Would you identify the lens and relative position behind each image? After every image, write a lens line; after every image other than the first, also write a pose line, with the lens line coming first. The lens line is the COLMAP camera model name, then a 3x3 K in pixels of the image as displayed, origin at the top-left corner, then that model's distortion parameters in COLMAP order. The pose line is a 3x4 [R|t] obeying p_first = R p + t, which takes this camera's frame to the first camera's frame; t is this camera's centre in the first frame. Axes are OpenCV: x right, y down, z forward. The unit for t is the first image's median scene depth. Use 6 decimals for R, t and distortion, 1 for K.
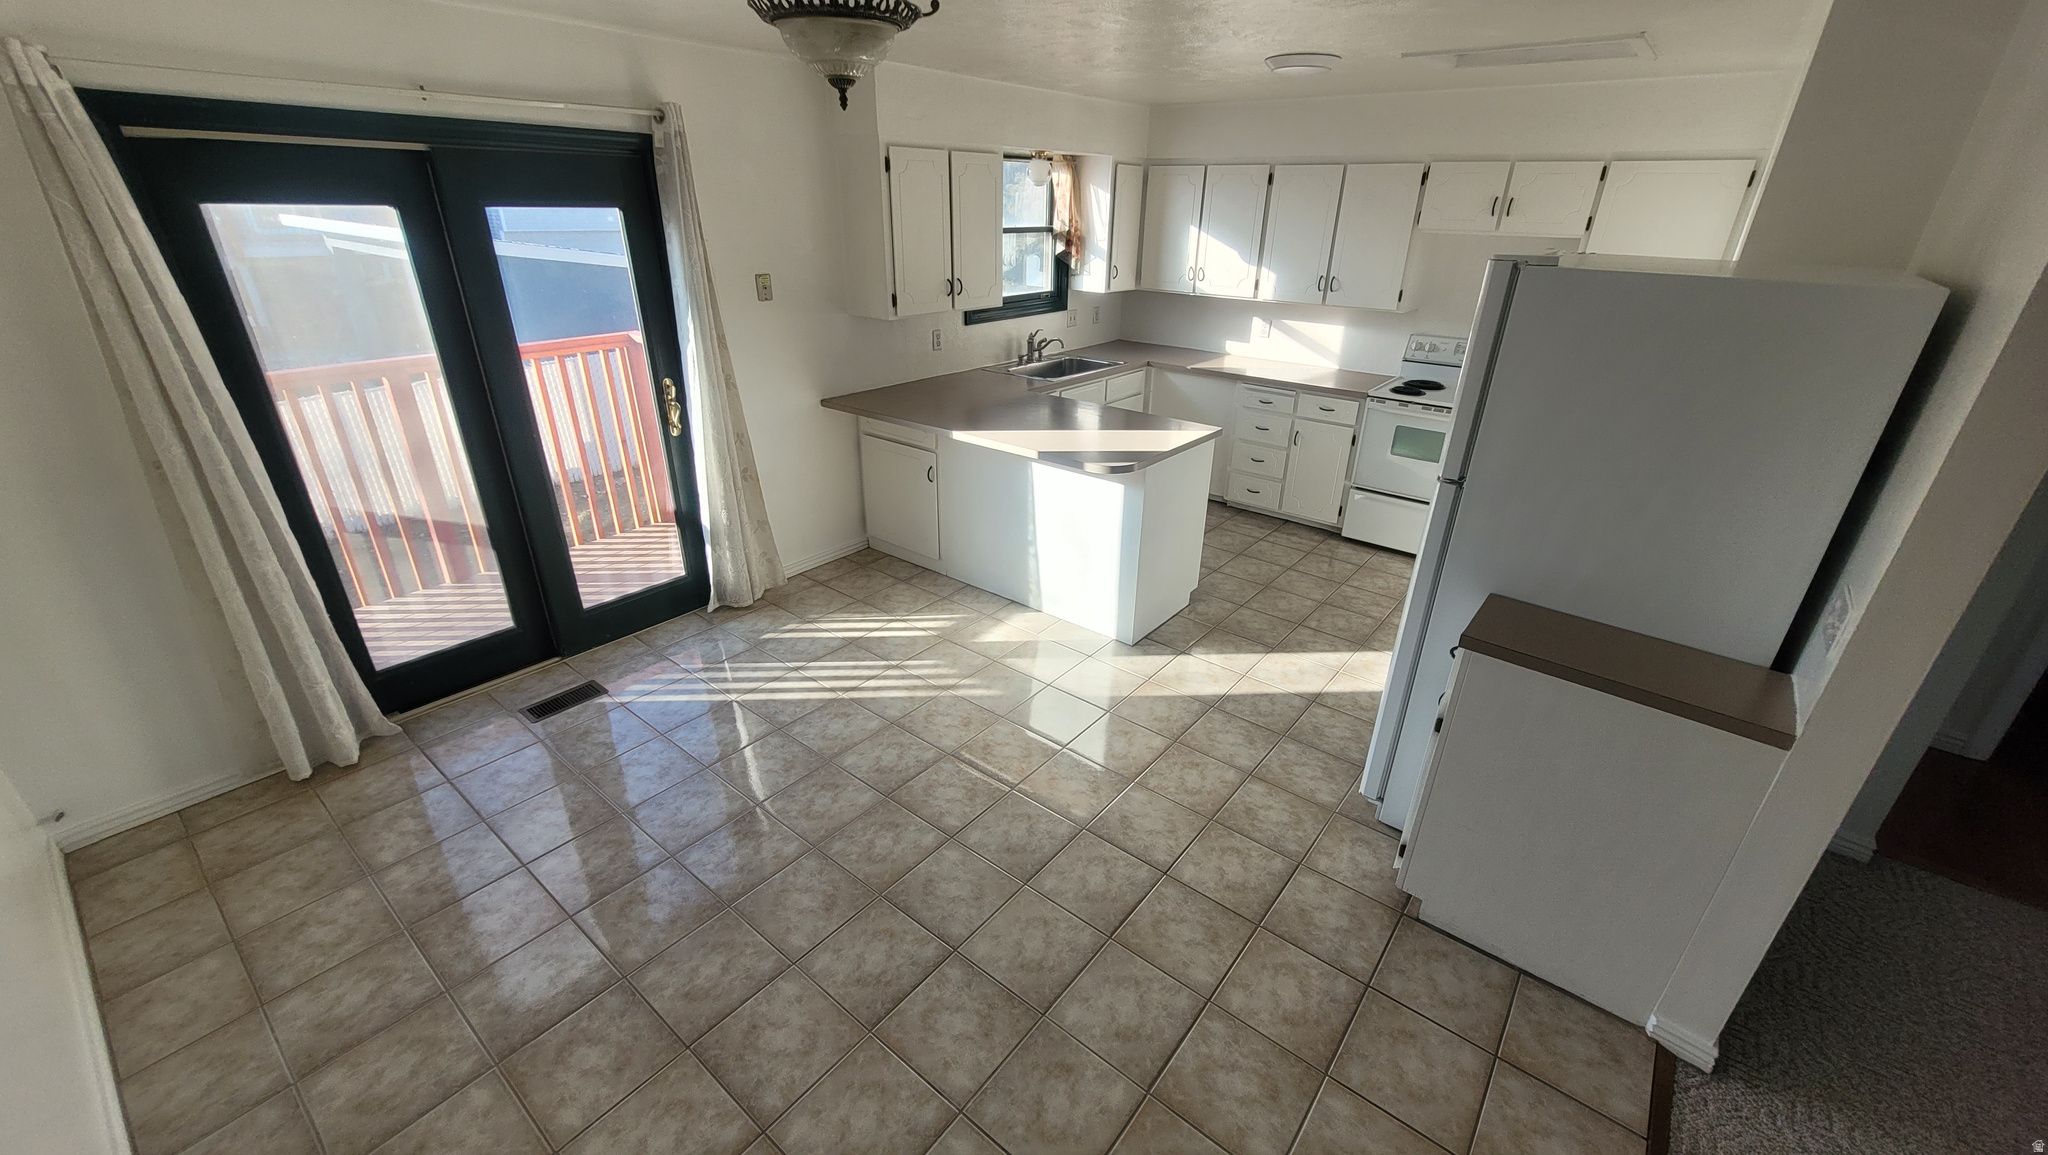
lens RADIAL K [[810.2, 0, 1024.0], [0, 810.2, 577.5], [0, 0, 1]] dist [0.001867, 0.000092]
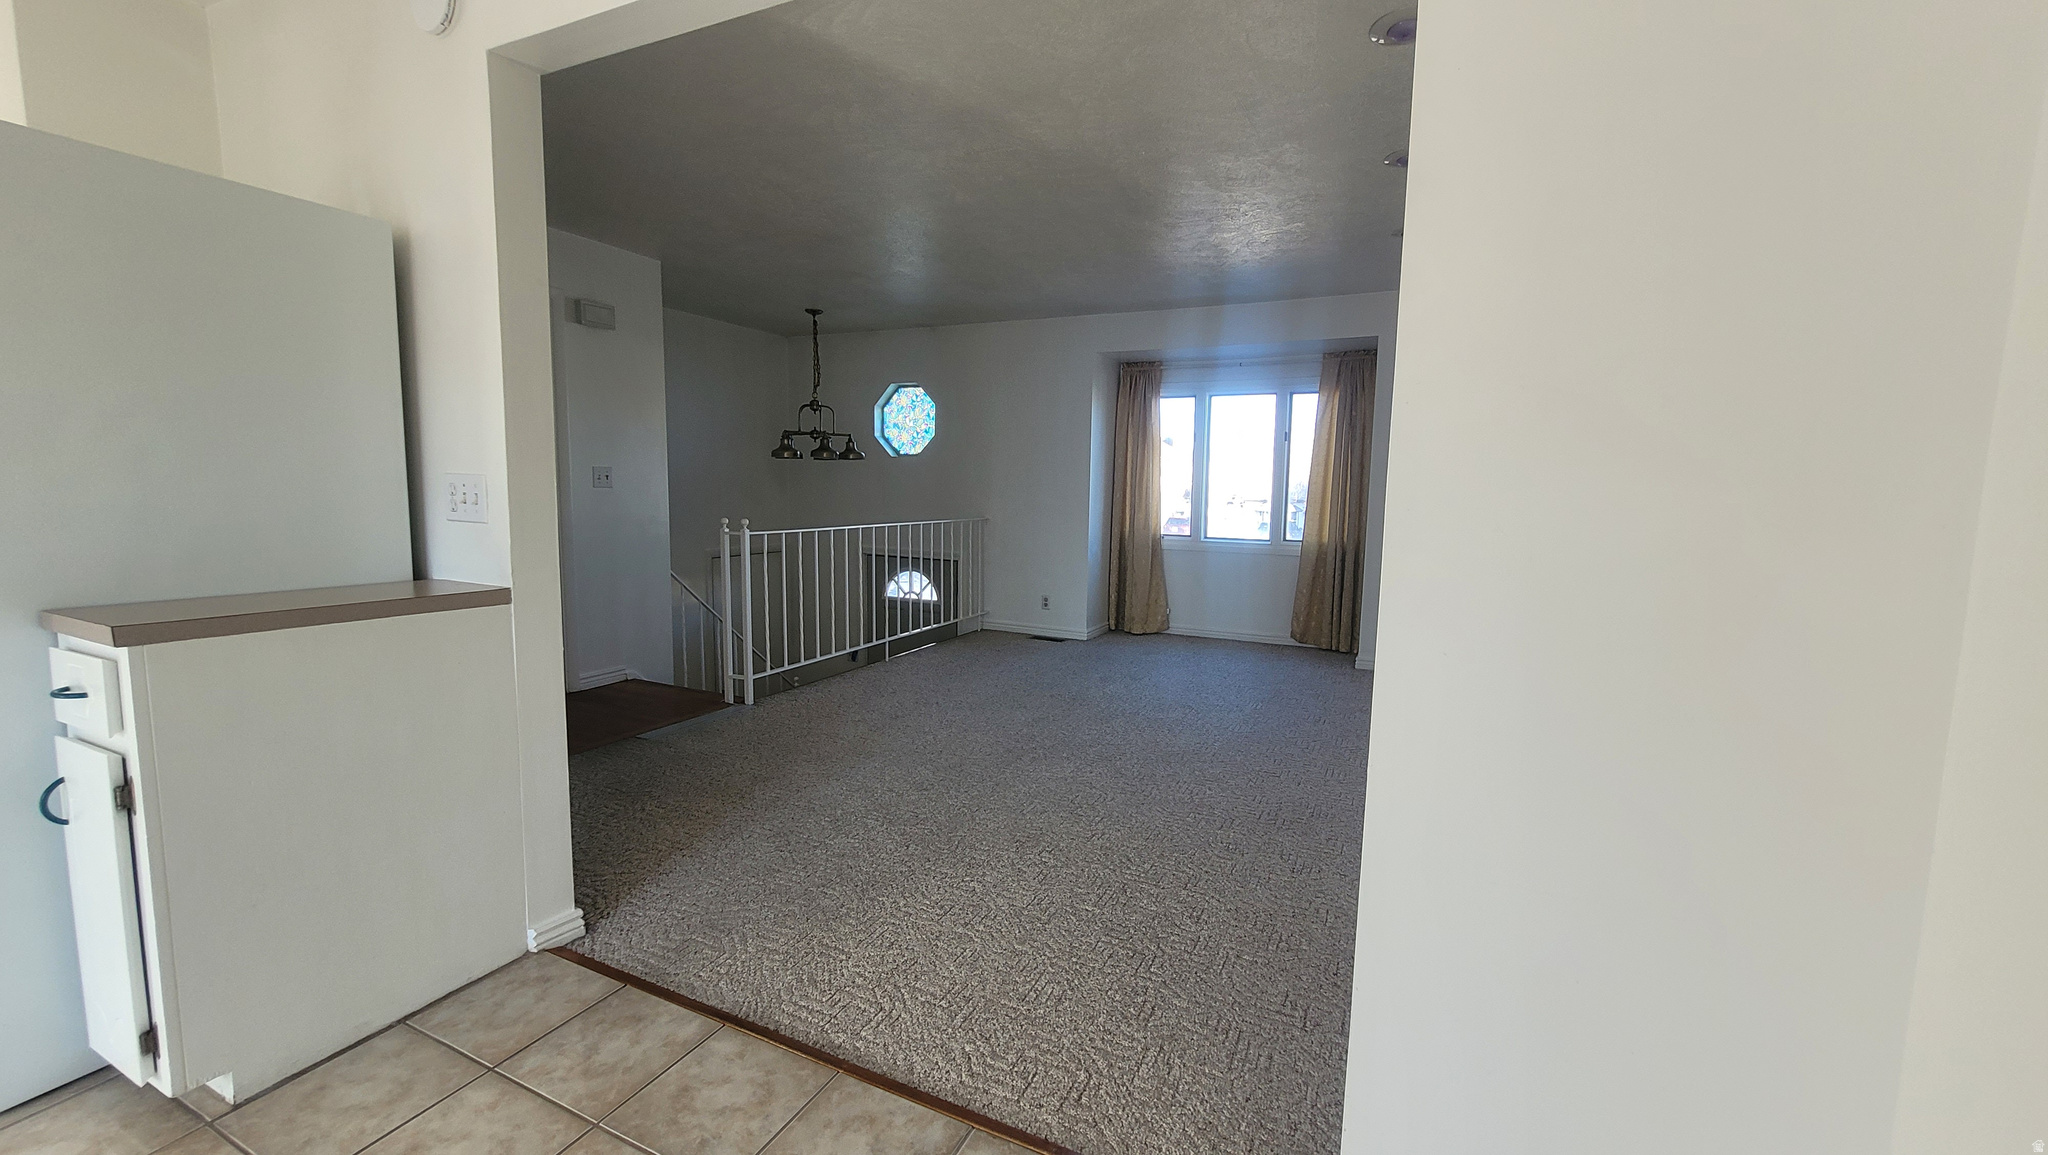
lens RADIAL K [[810.2, 0, 1024.0], [0, 810.2, 577.5], [0, 0, 1]] dist [0.001867, 0.000092]
pose [[-0.216652, -0.139671, 0.966206, -0.126434], [0.397008, 0.891573, 0.217903, 0.095062], [-0.891878, 0.430801, -0.137710, 0.216648]]
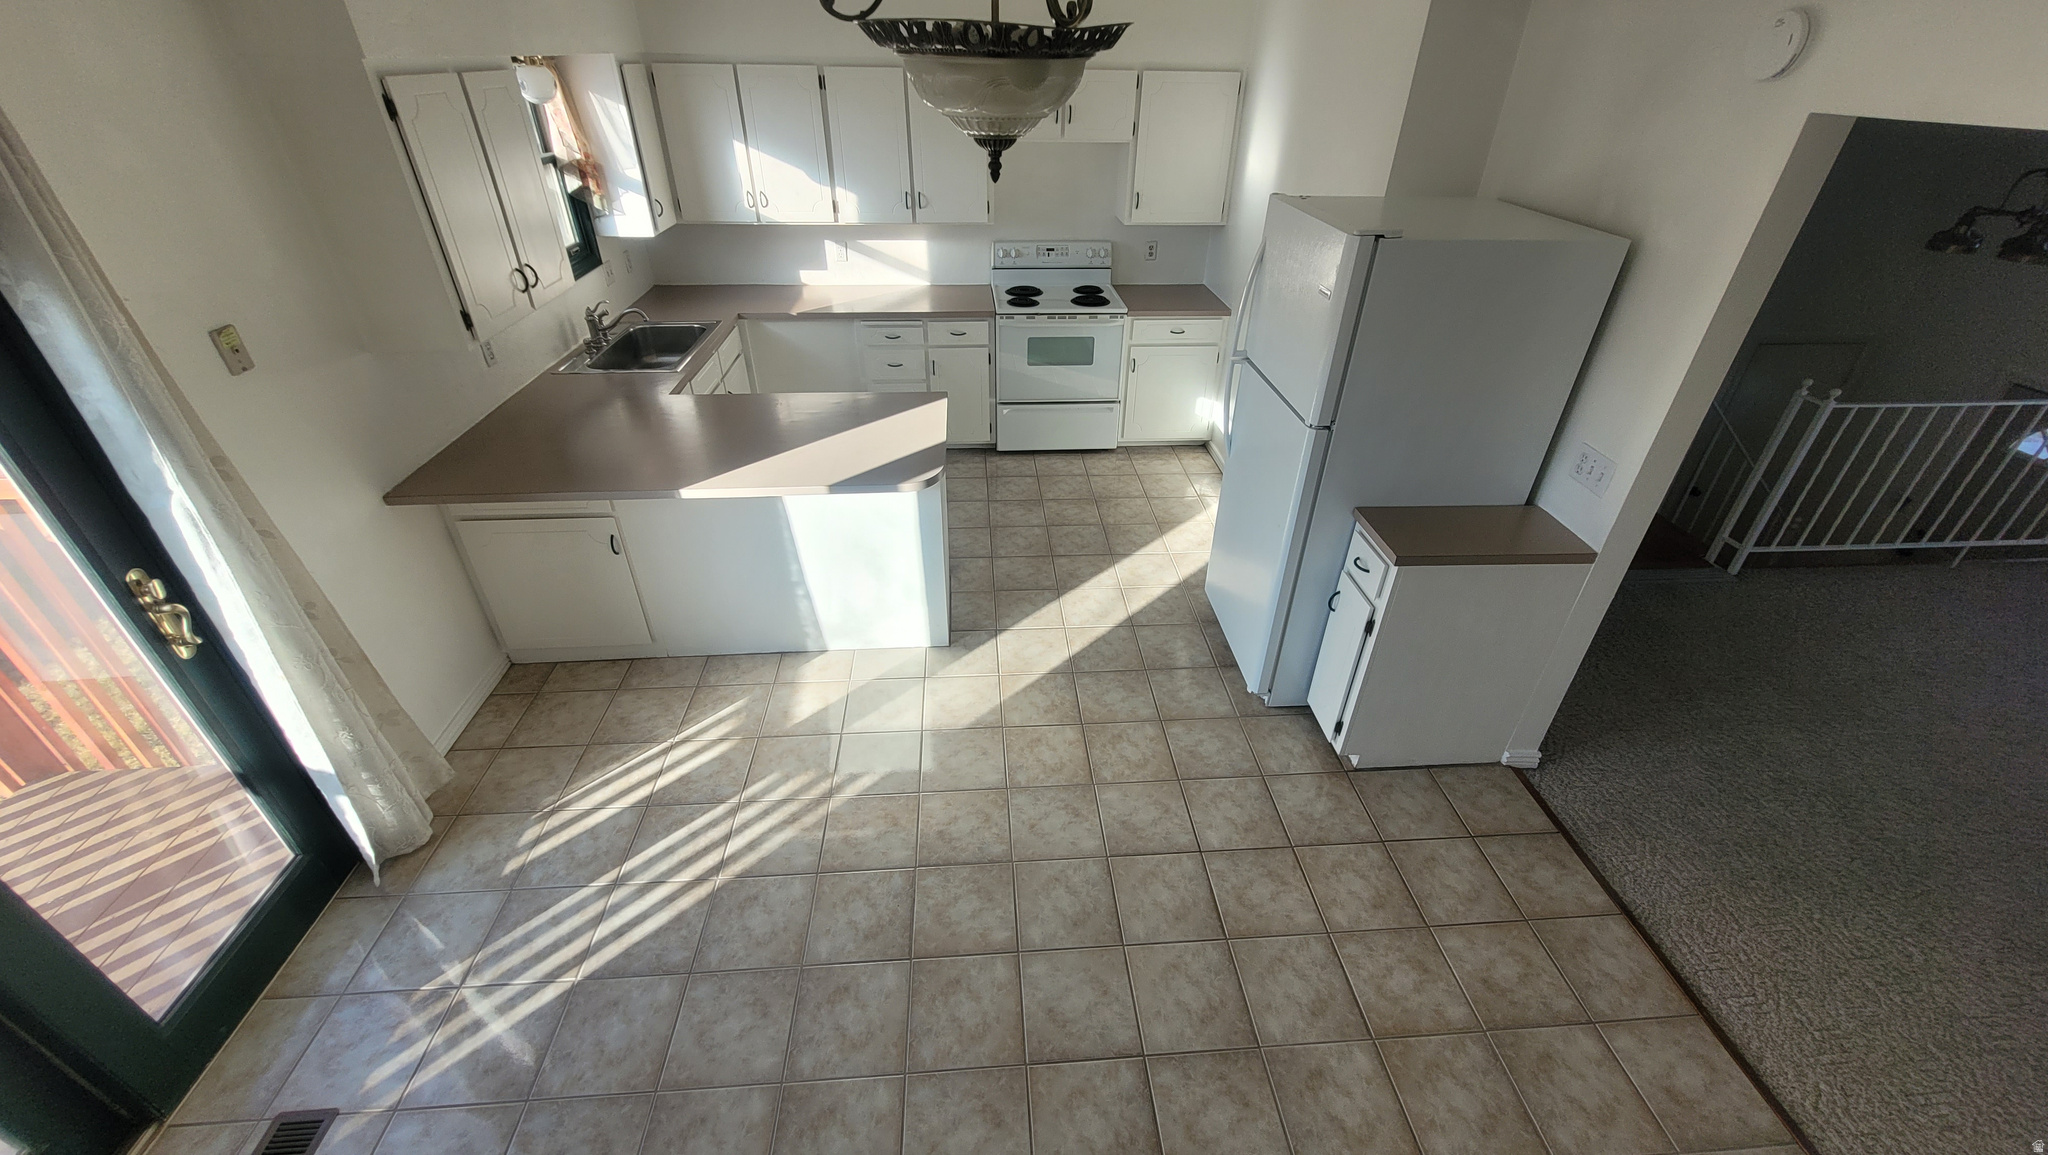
lens RADIAL K [[812.7, 0, 1044.6], [0, 812.7, 579.3], [0, 0, 1]] dist [0.000698, 0.003175]
pose [[0.727316, -0.379811, 0.571625, -0.284574], [0.288398, 0.924938, 0.247620, -0.181664], [-0.622767, -0.015242, 0.782259, 0.195984]]
